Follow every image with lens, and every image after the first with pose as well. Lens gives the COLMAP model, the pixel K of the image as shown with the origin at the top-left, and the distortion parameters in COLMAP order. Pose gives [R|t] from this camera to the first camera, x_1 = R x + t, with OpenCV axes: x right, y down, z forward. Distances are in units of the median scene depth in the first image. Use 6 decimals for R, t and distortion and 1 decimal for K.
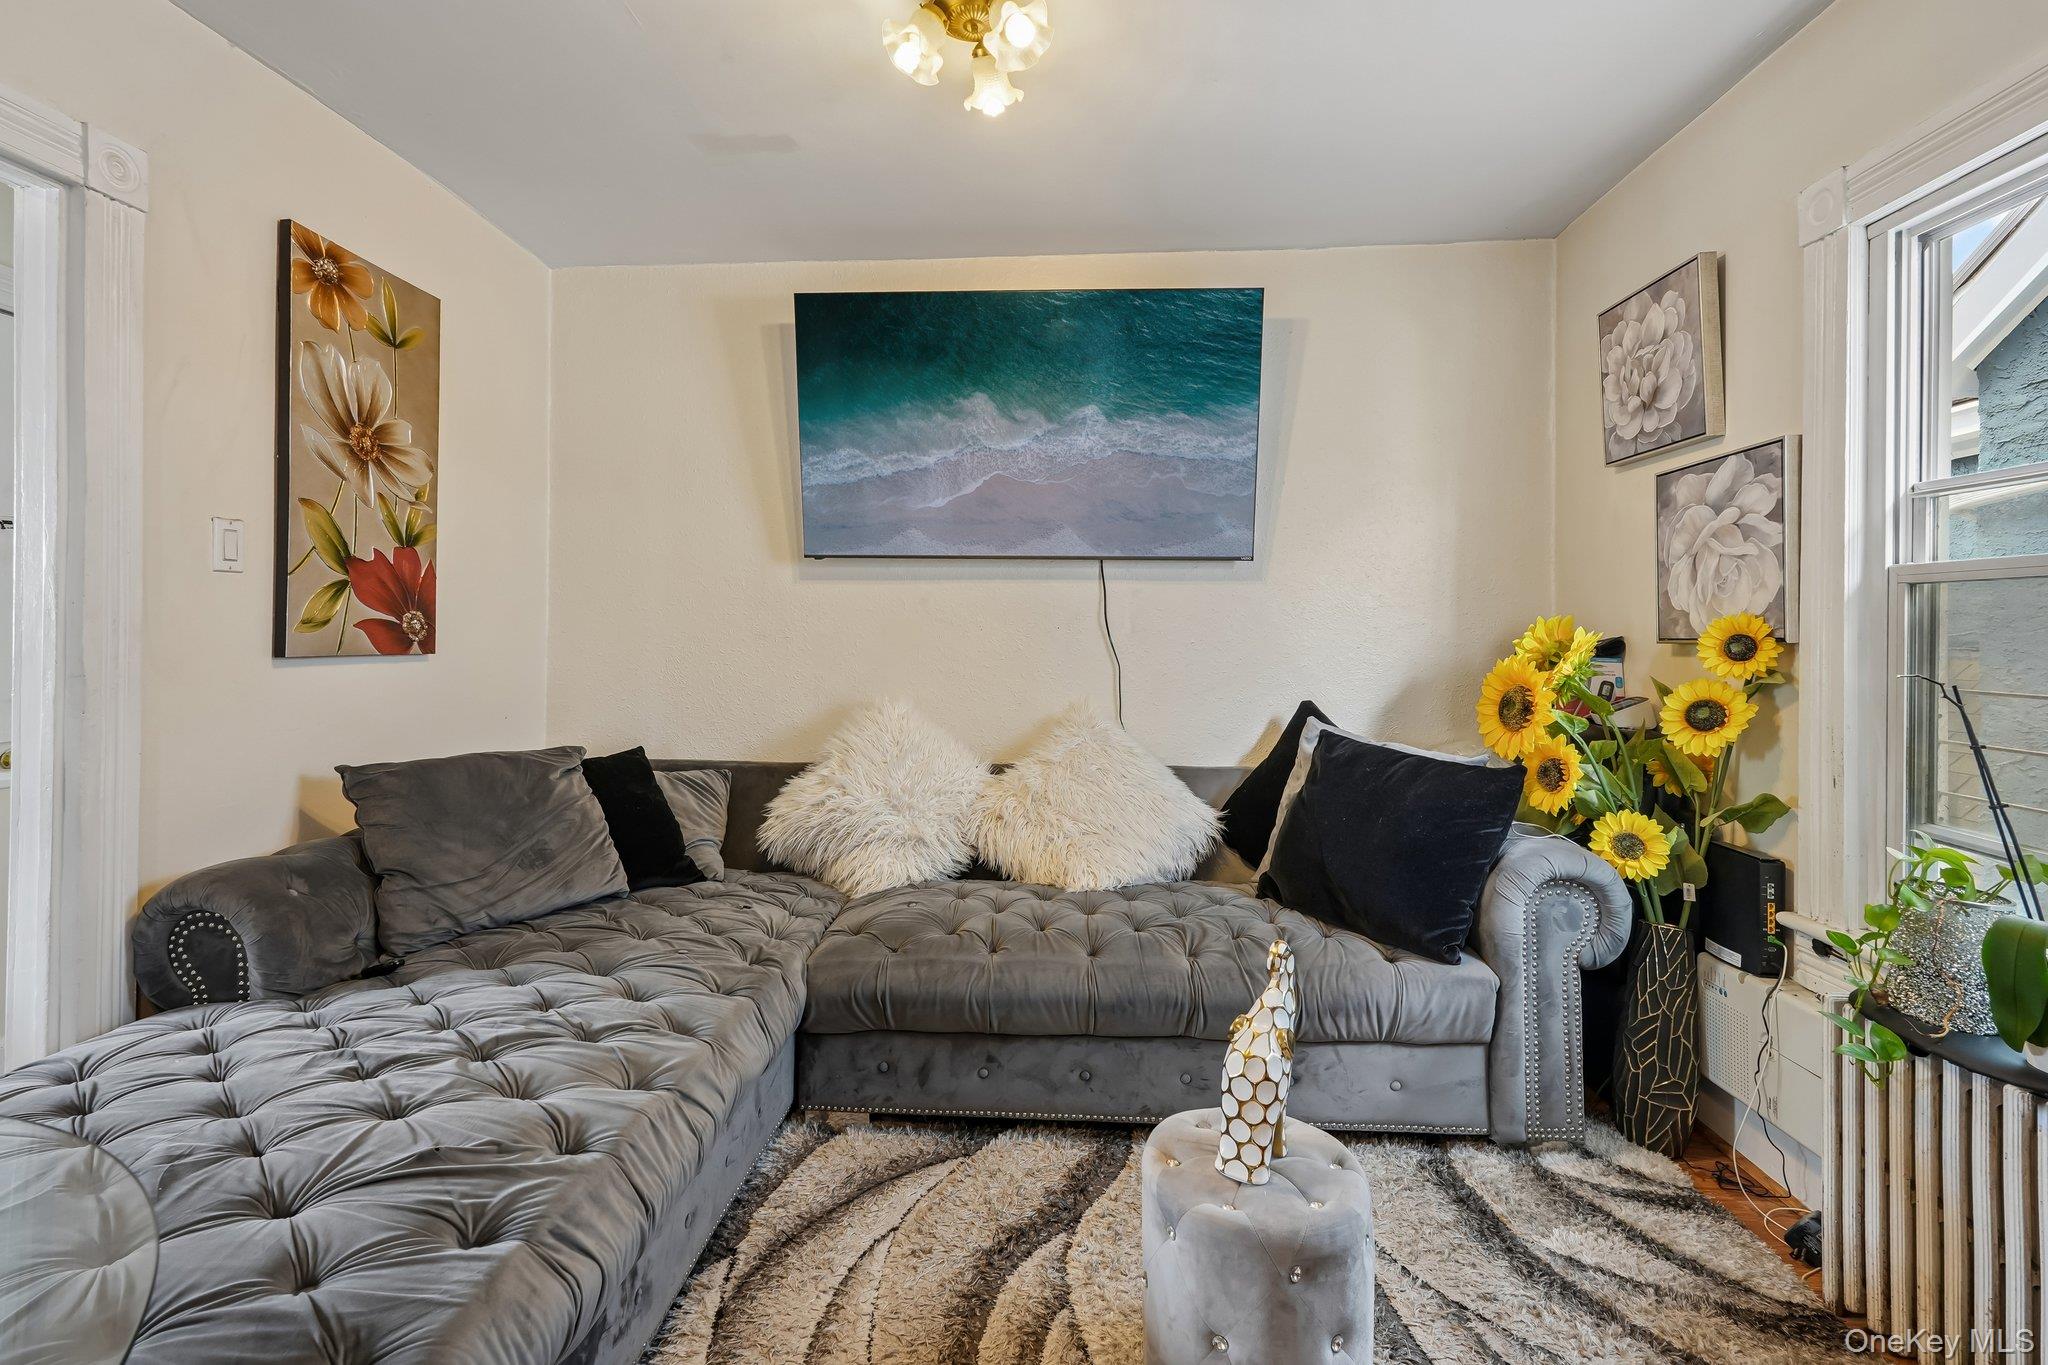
lens RADIAL K [[925.0, 0, 1011.5], [0, 925.0, 624.0], [0, 0, 1]] dist [-0.004989, 0.008664]
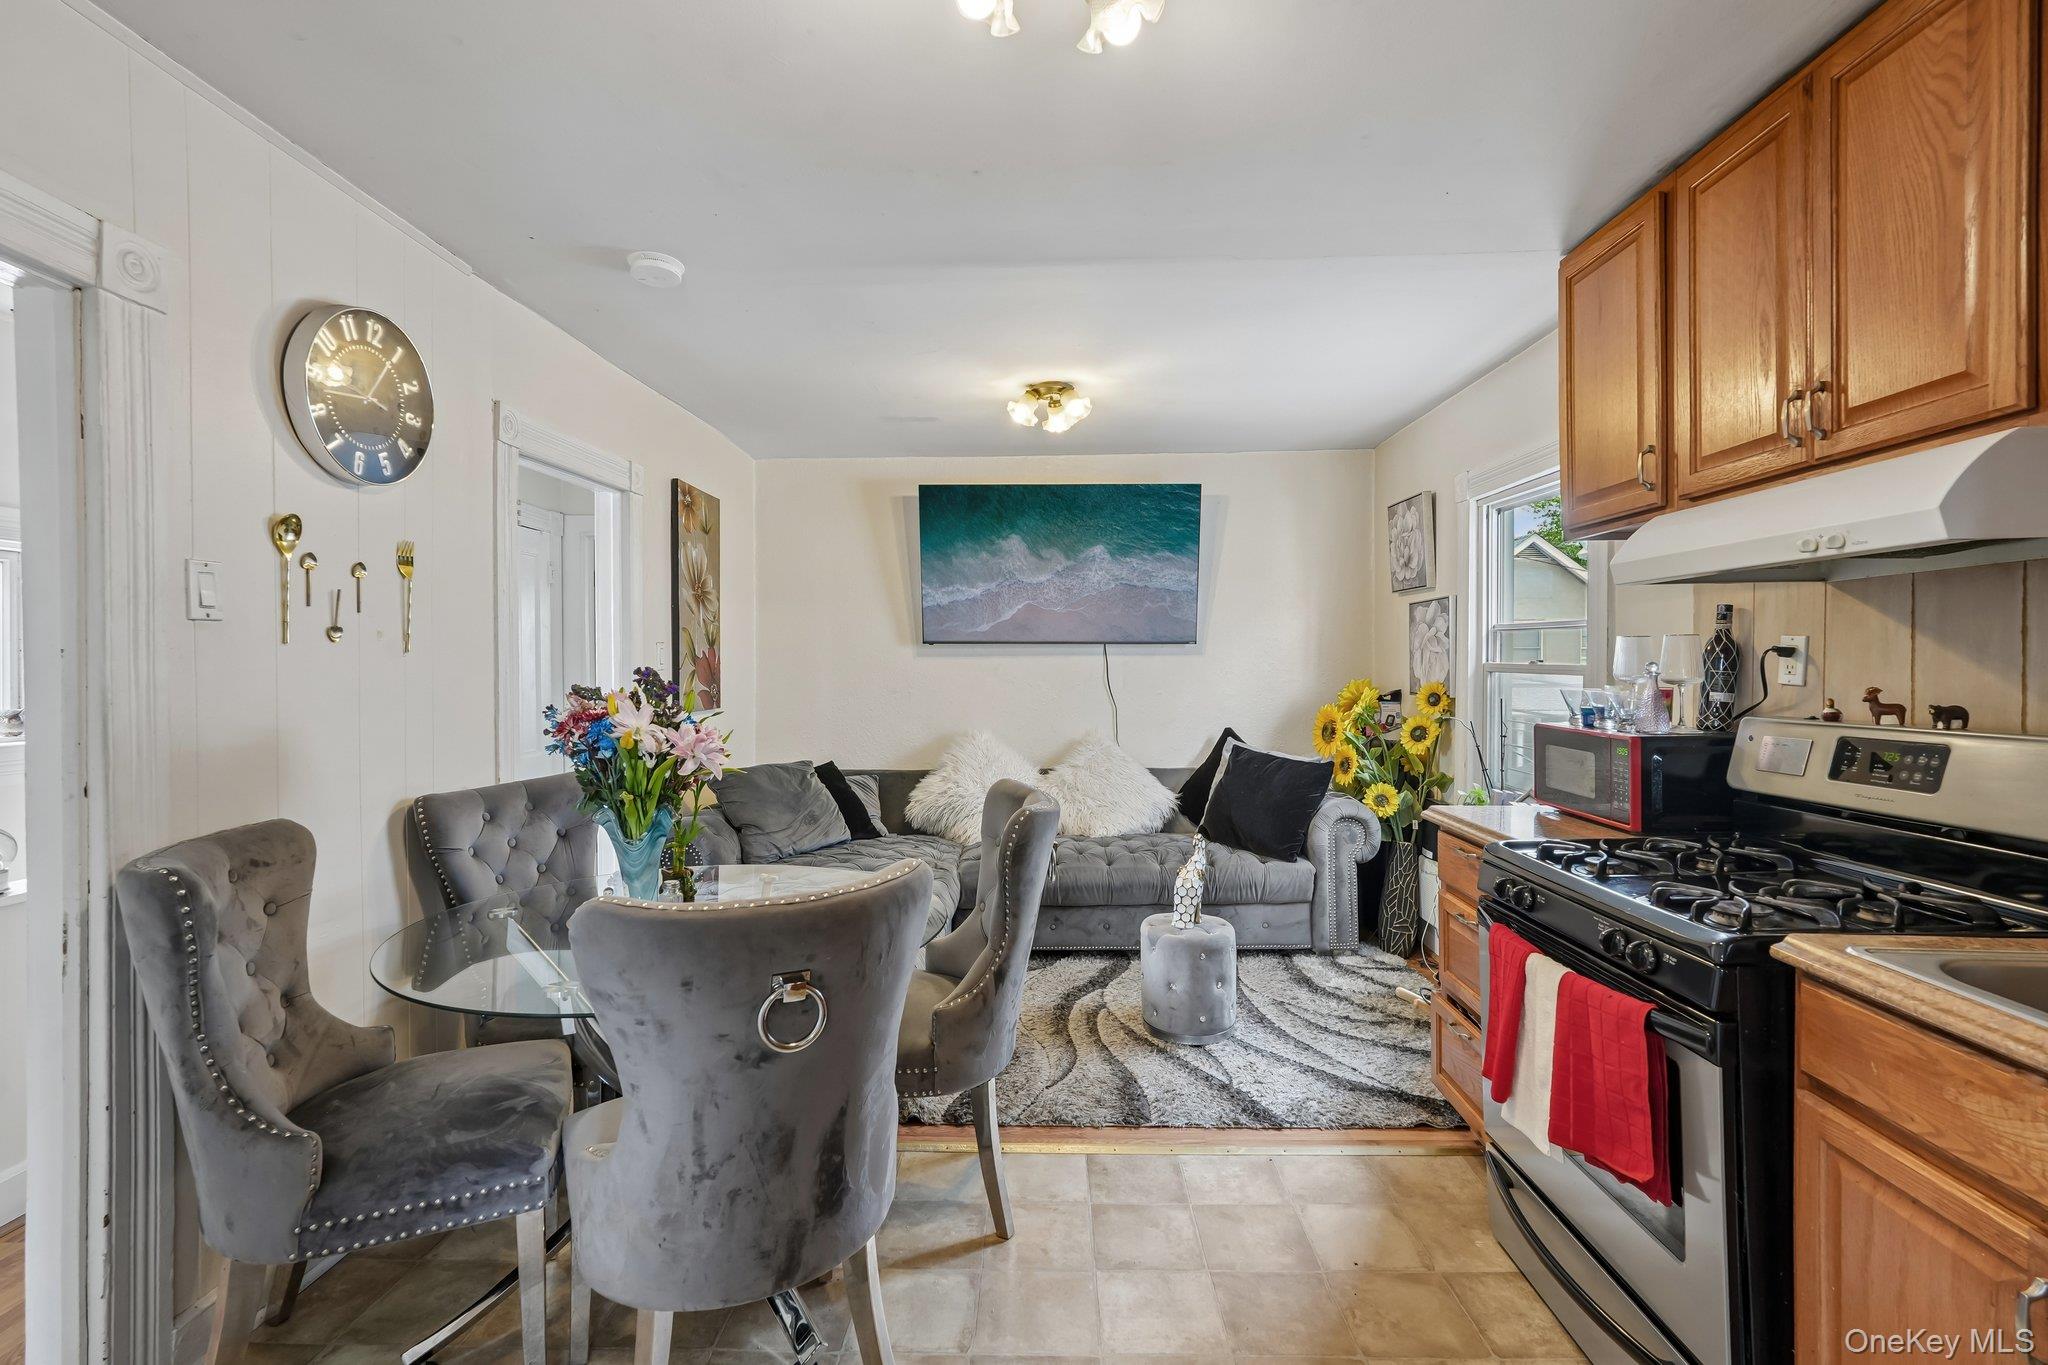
lens RADIAL K [[911.8, 0, 1026.1], [0, 911.8, 668.0], [0, 0, 1]] dist [-0.009056, 0.008871]
pose [[0.998784, -0.011015, 0.048047, -0.167077], [0.010015, 0.999729, 0.021009, -0.085302], [-0.048265, -0.020502, 0.998624, -0.844895]]
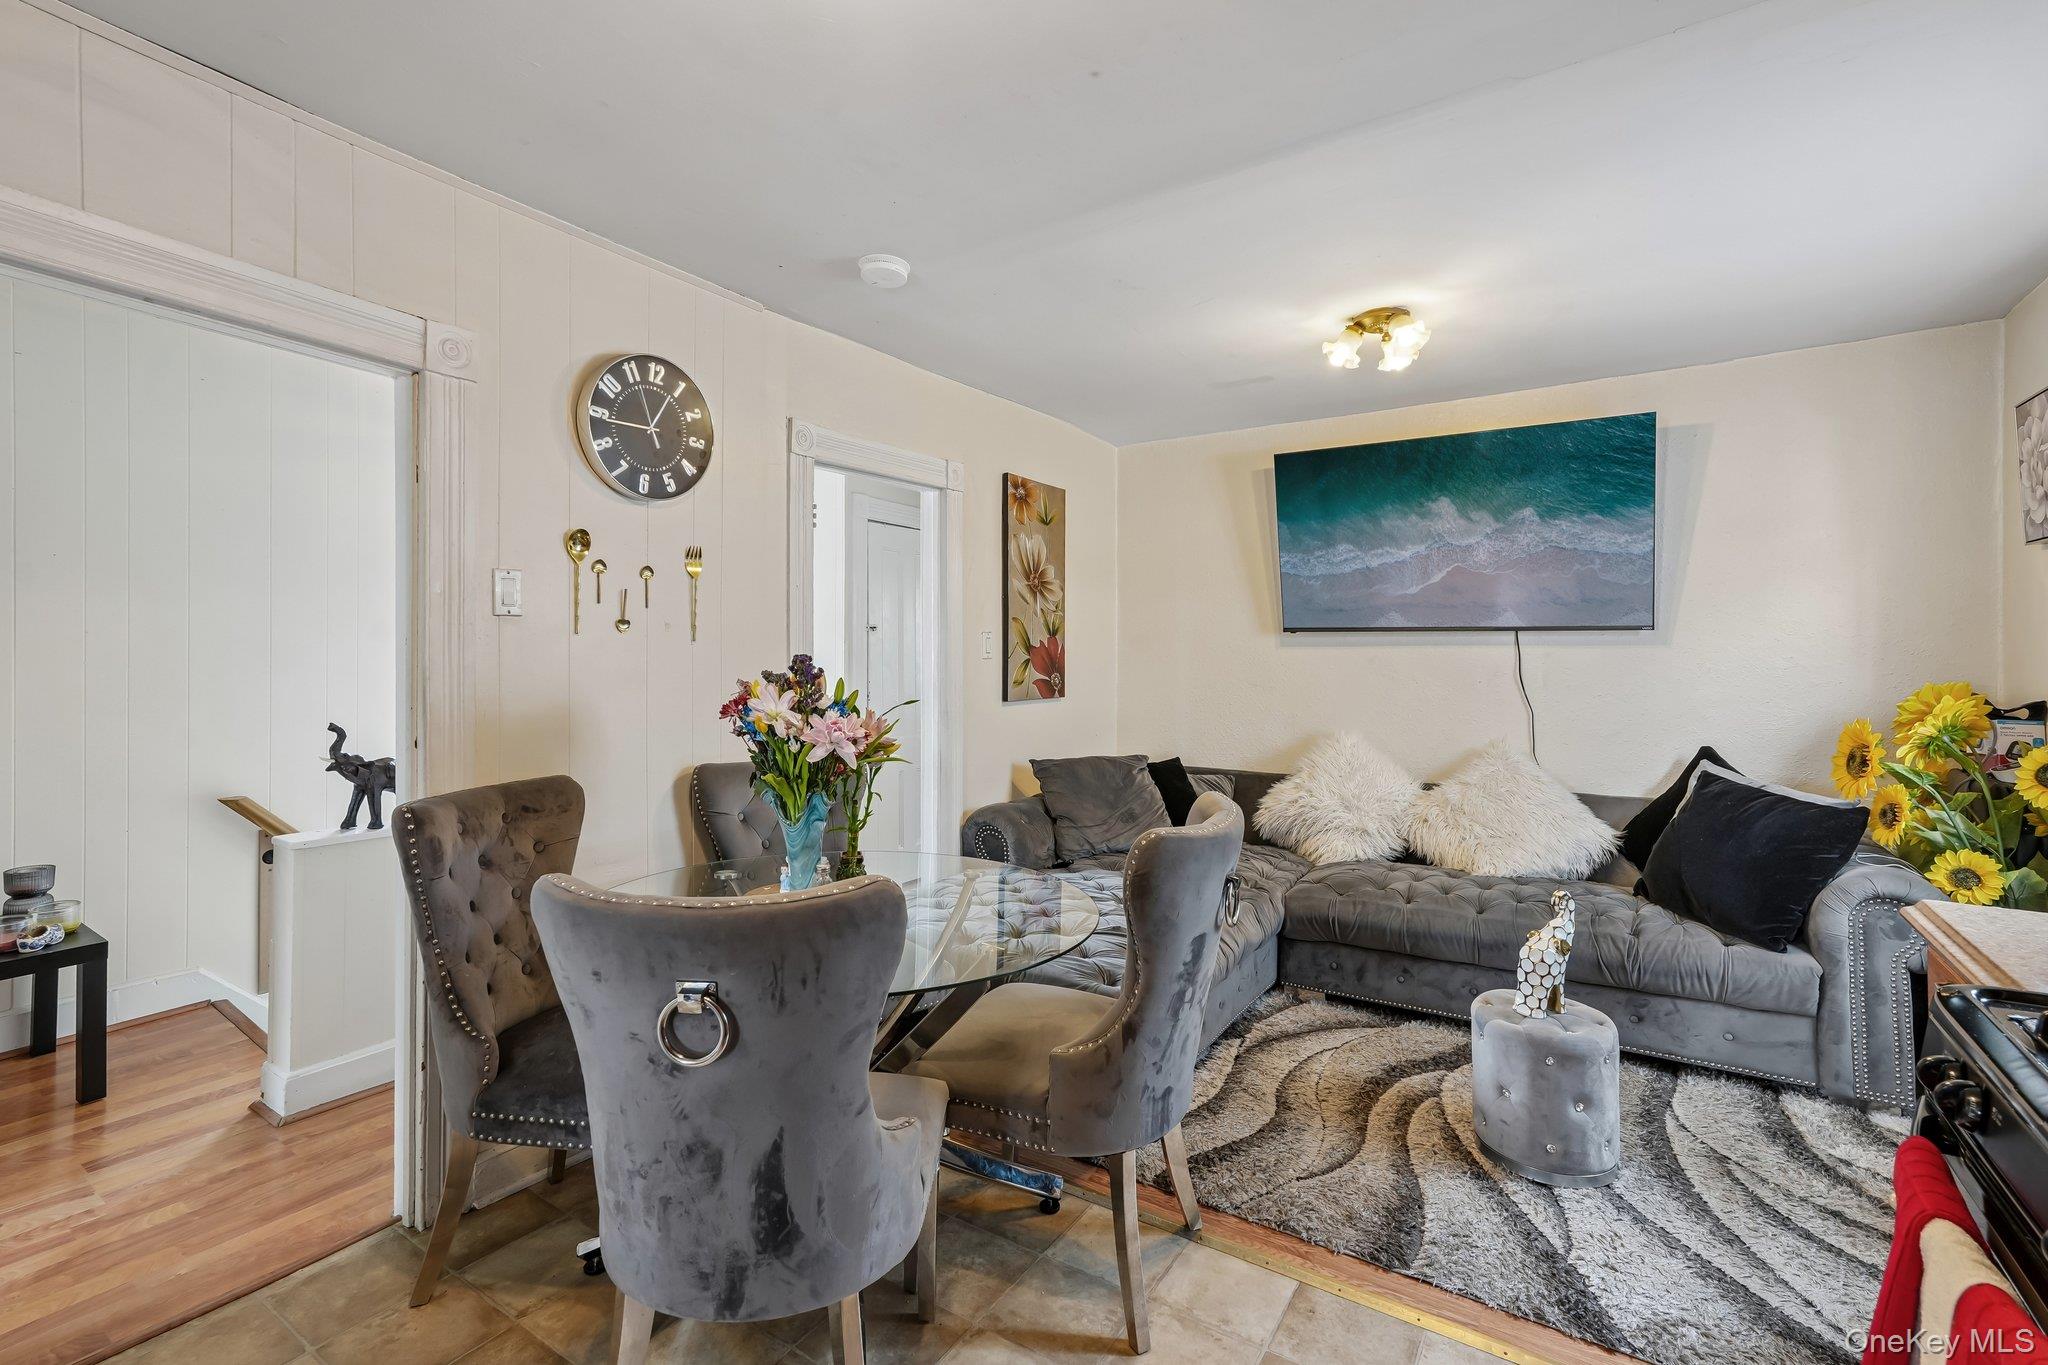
lens RADIAL K [[919.1, 0, 1022.7], [0, 919.1, 649.4], [0, 0, 1]] dist [-0.009867, 0.010078]
pose [[0.874317, -0.007293, -0.485301, 0.162394], [0.011047, 0.999927, 0.004877, -0.078440], [0.485230, -0.009625, 0.874334, -0.631197]]
